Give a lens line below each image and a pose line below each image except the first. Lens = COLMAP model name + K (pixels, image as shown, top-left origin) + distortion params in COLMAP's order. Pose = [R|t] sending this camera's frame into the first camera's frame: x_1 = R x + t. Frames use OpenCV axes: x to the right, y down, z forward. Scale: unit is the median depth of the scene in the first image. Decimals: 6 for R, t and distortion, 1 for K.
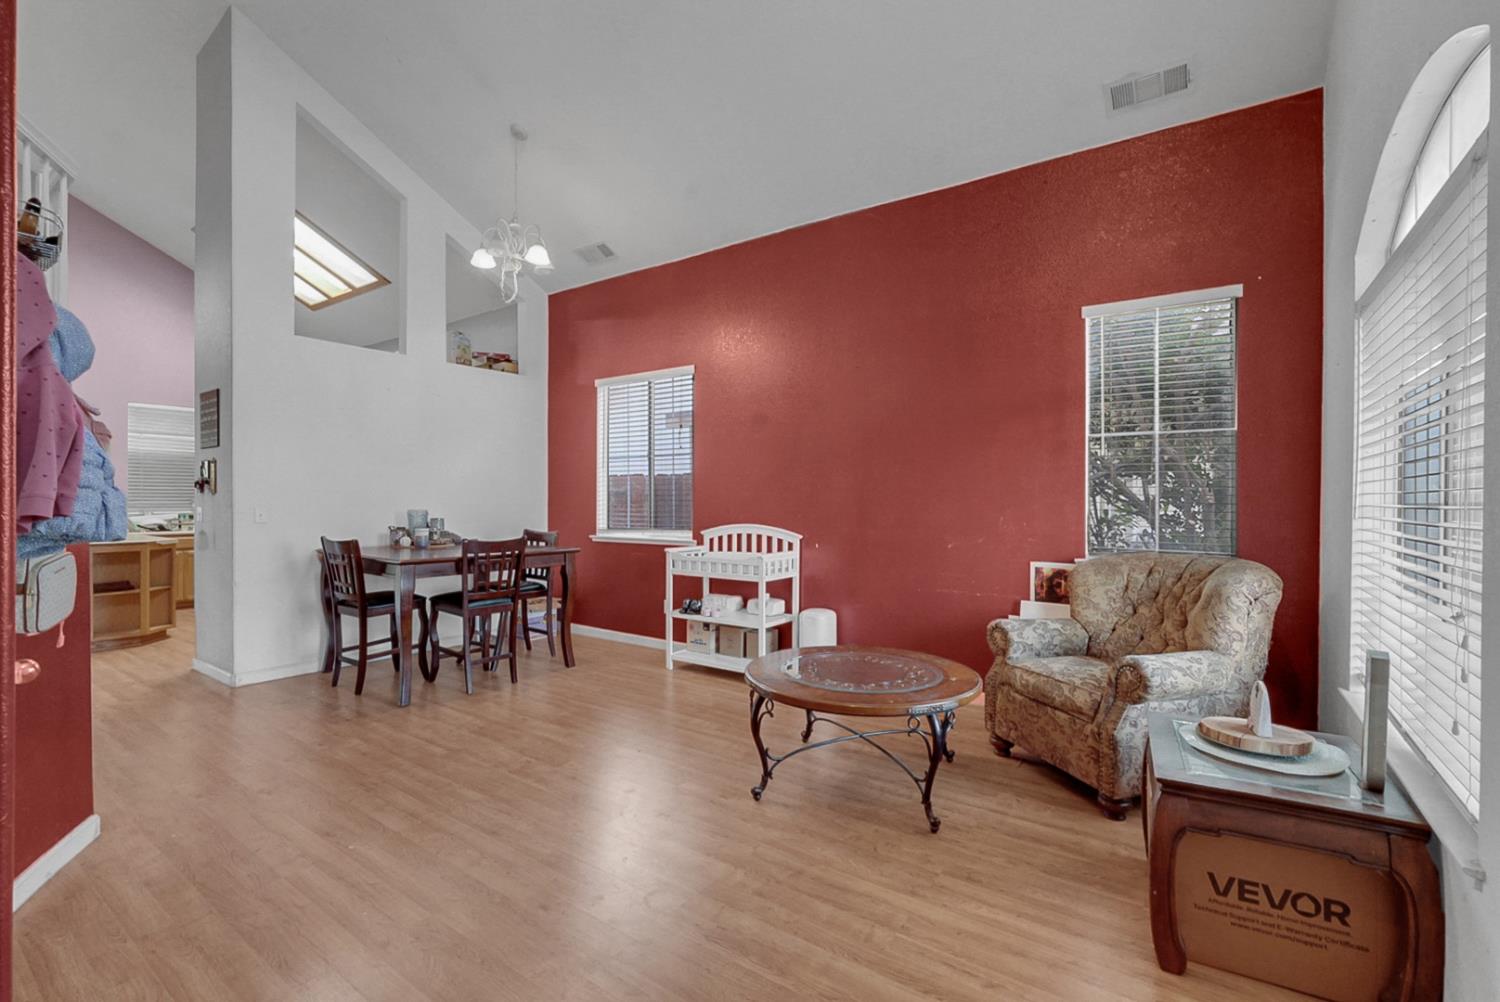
lens RADIAL K [[679.1, 0, 758.6], [0, 679.1, 505.3], [0, 0, 1]] dist [-0.008495, 0.004781]
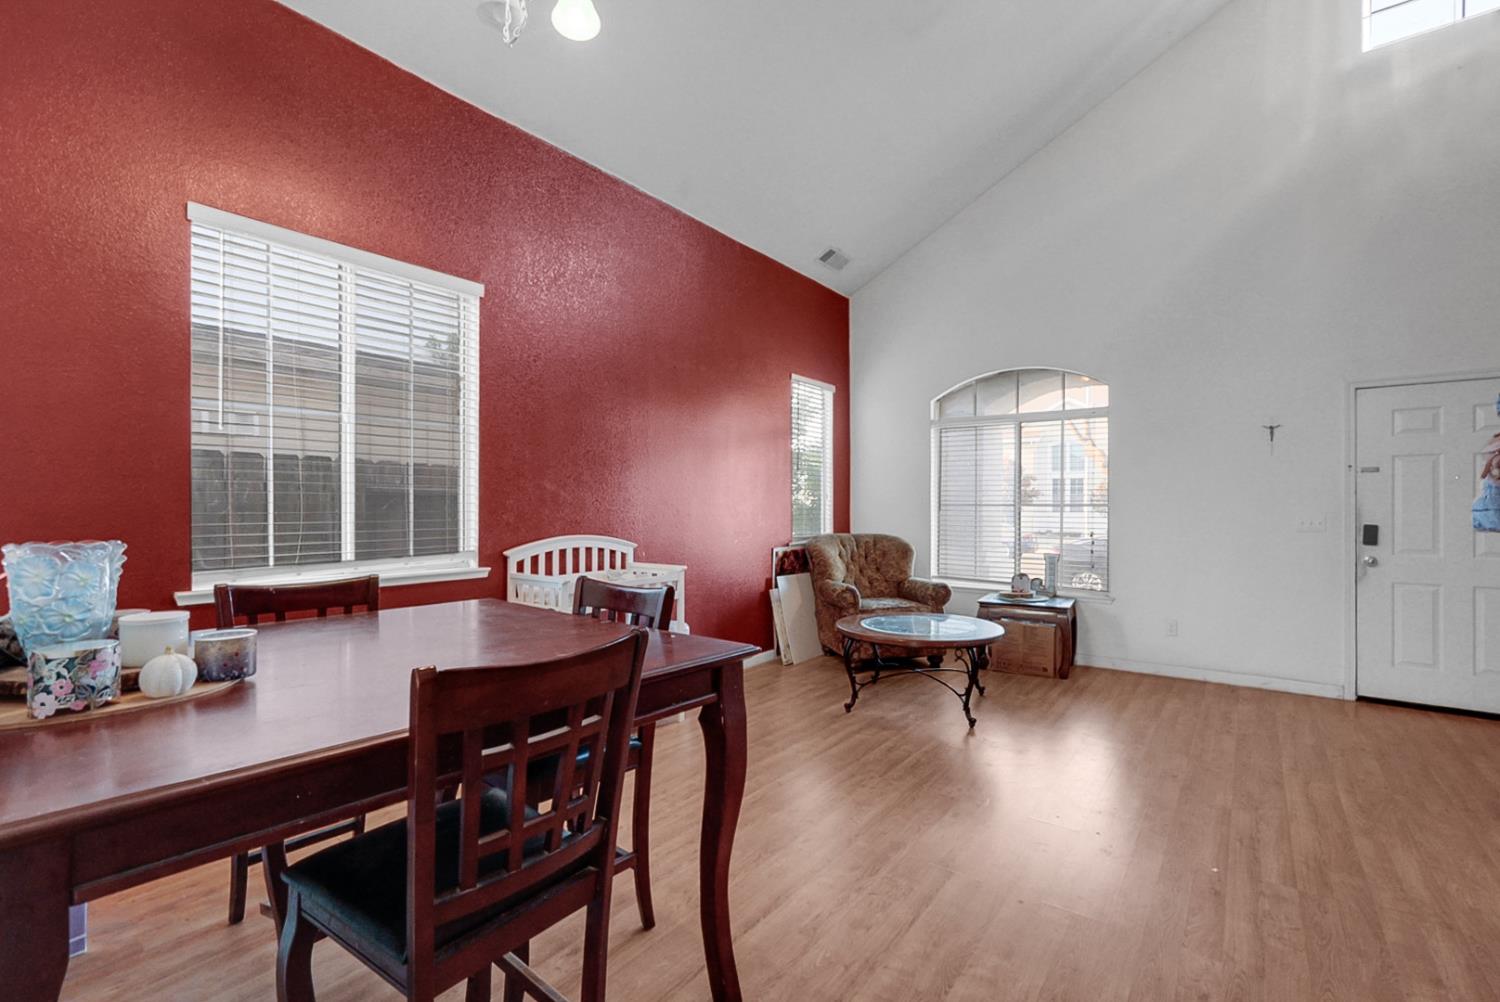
lens RADIAL K [[679.1, 0, 760.5], [0, 679.1, 502.4], [0, 0, 1]] dist [-0.008495, 0.004781]
pose [[0.010966, 0.001731, 0.999938, -0.787497], [0.007286, 0.999972, -0.001811, -0.004761], [-0.999913, 0.007306, 0.010953, 0.821158]]
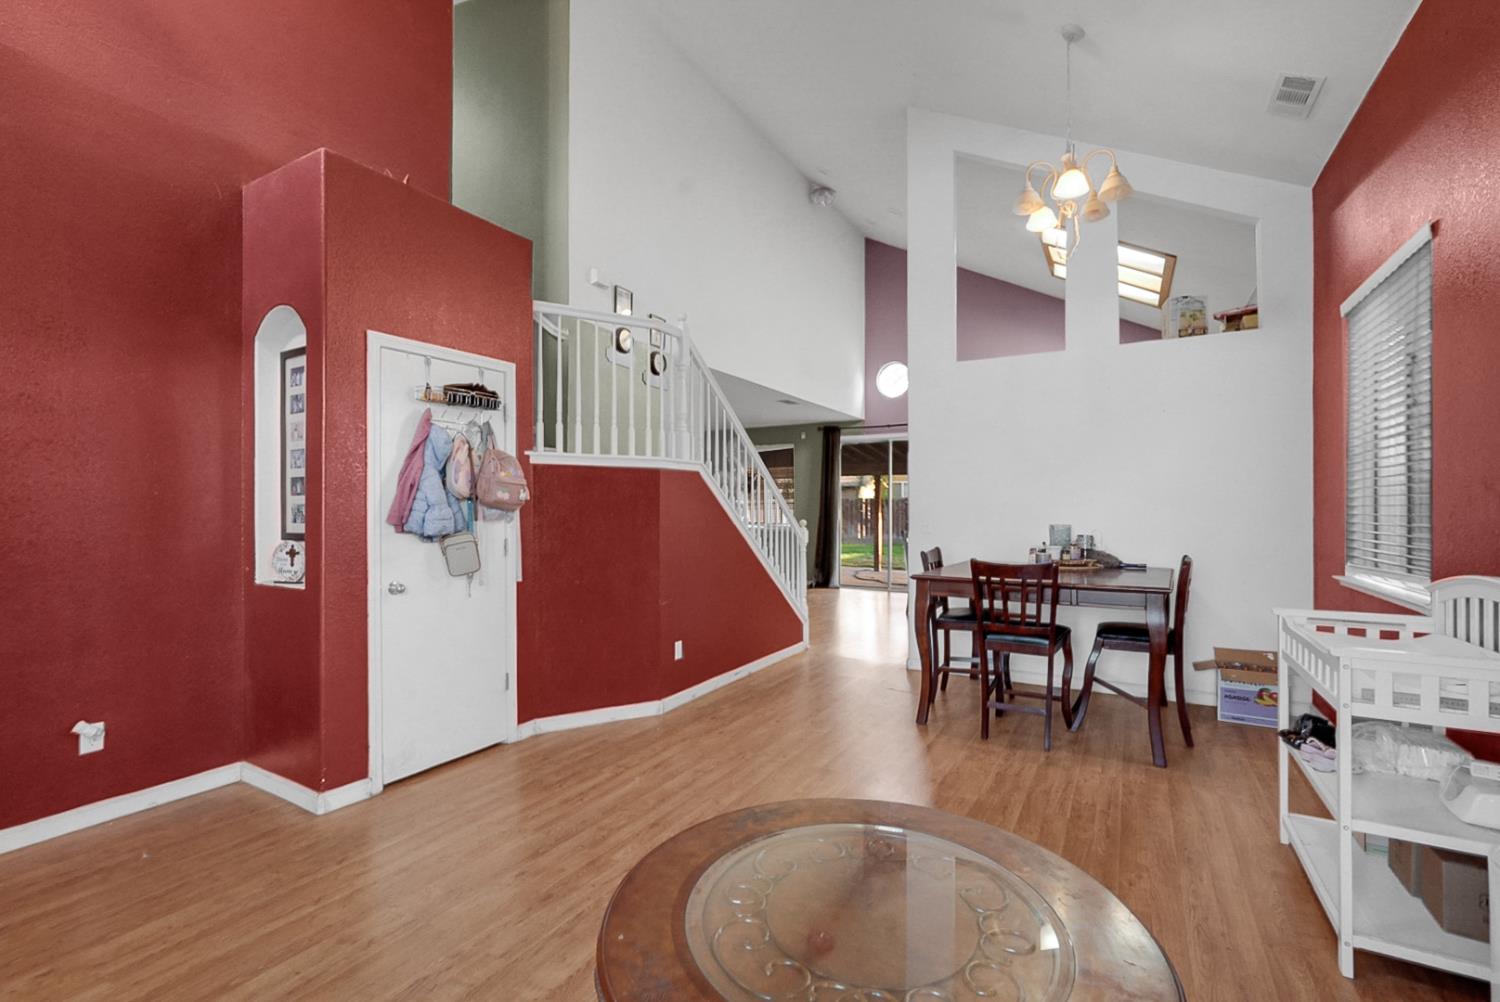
lens RADIAL K [[679.1, 0, 739.7], [0, 679.1, 507.8], [0, 0, 1]] dist [-0.008495, 0.004781]
pose [[0.075302, -0.006647, -0.997139, 0.367865], [-0.006318, 0.999955, -0.007143, -0.007032], [0.997141, 0.006838, 0.075257, 0.557436]]
